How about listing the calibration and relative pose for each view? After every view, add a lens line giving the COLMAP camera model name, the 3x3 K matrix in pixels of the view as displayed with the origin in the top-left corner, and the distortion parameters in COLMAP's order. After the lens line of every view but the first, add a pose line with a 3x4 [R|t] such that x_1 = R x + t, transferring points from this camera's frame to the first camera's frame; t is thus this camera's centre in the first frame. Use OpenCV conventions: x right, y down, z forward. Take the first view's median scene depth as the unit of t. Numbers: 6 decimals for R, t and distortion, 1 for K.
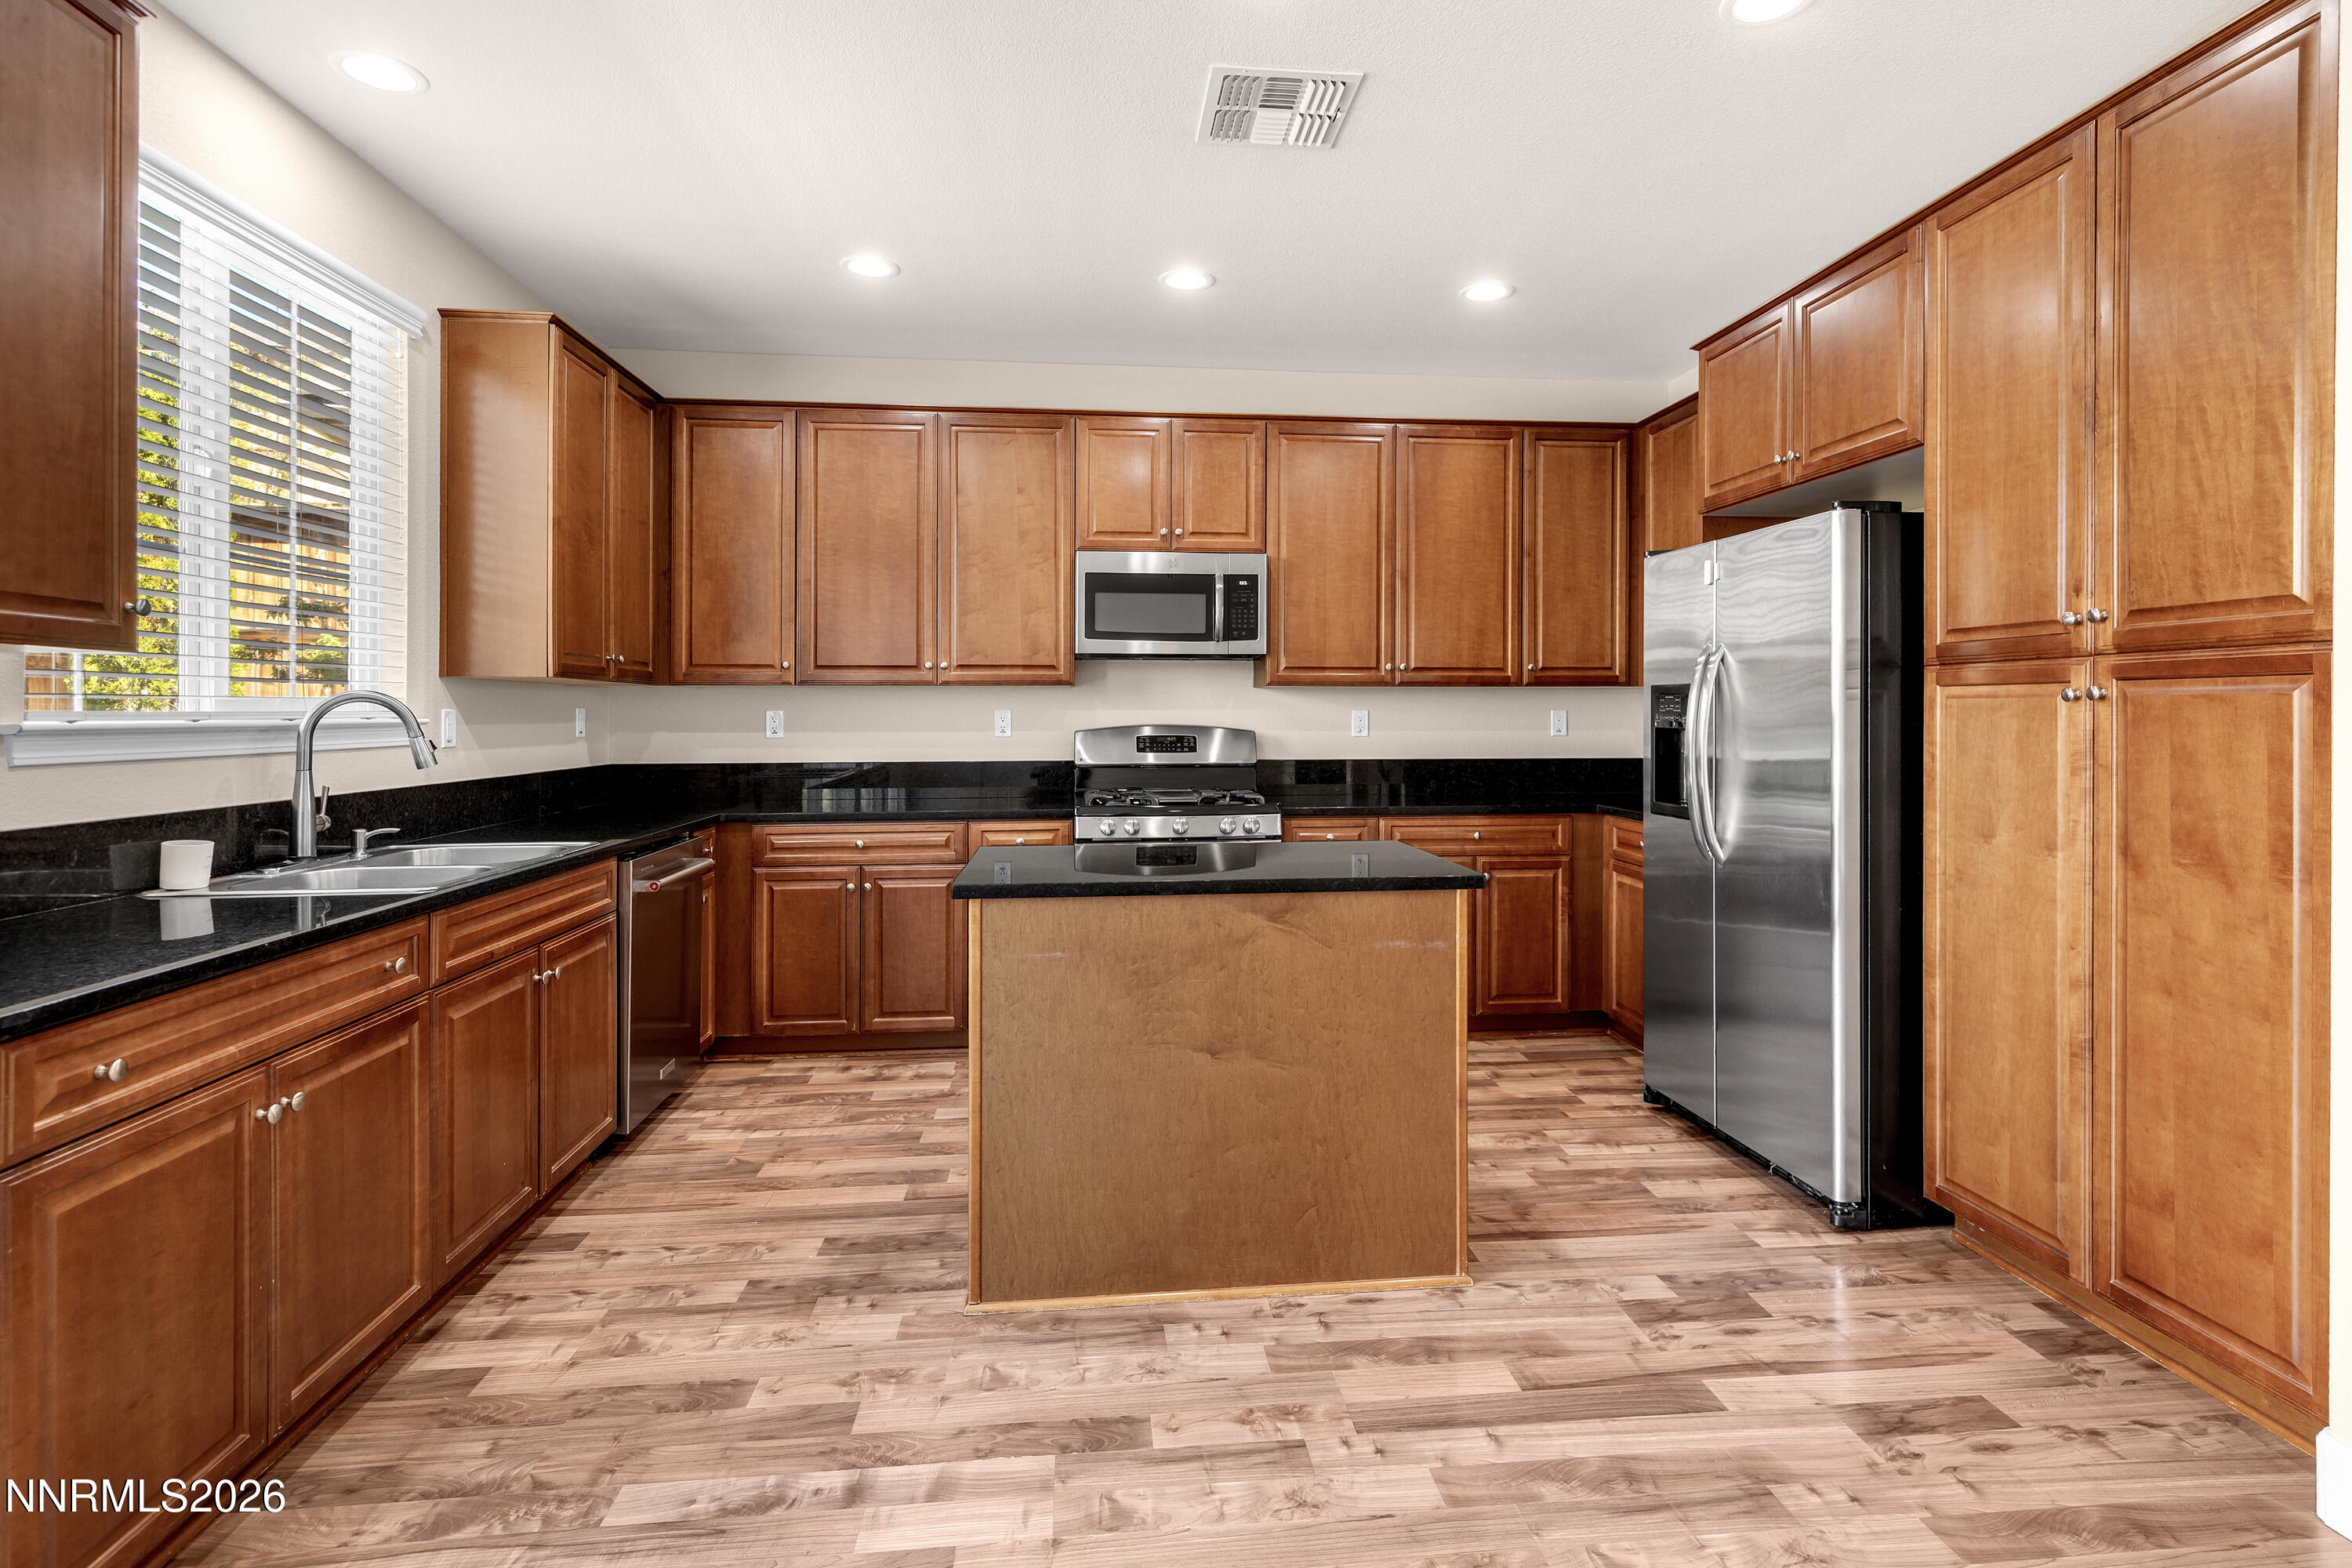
lens RADIAL K [[986.4, 0, 1216.3], [0, 986.4, 751.1], [0, 0, 1]] dist [-0.000003, -0.000310]
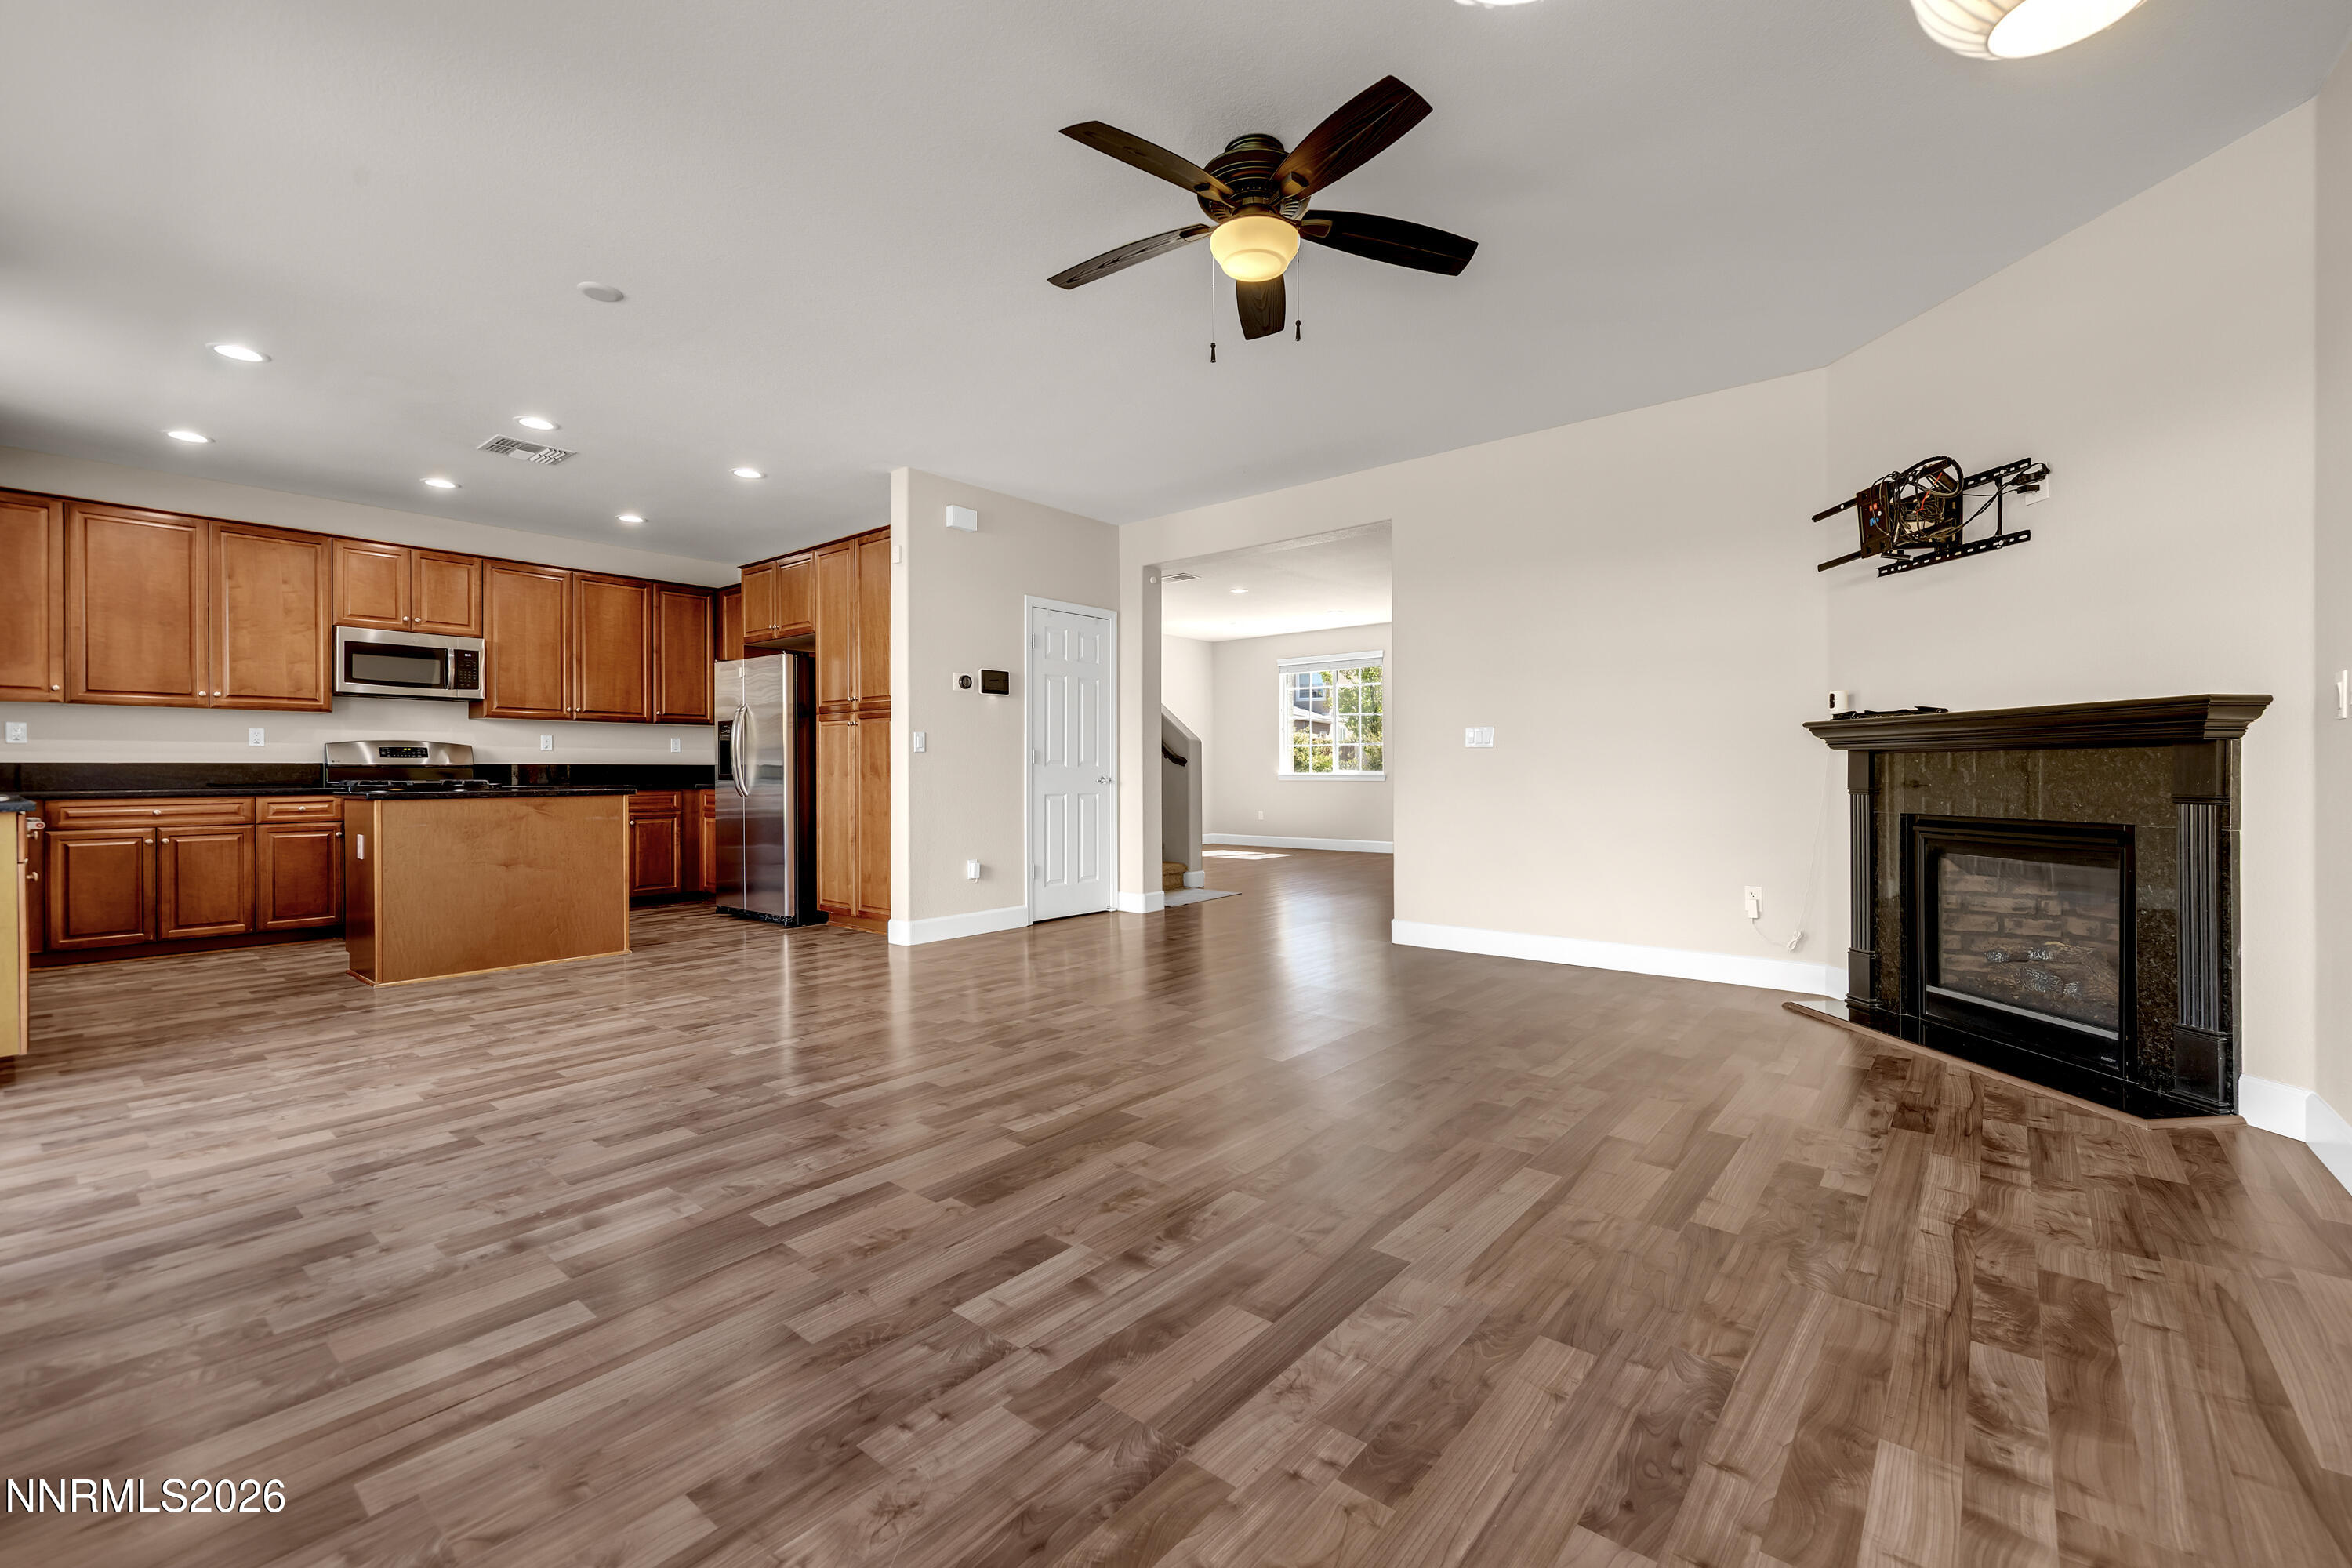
lens RADIAL K [[986.4, 0, 1216.3], [0, 986.4, 751.1], [0, 0, 1]] dist [-0.000003, -0.000310]
pose [[0.685266, 0.013063, 0.728175, -0.323144], [0.037713, 0.997861, -0.053392, 0.129958], [-0.727315, 0.064050, 0.683308, -1.064314]]
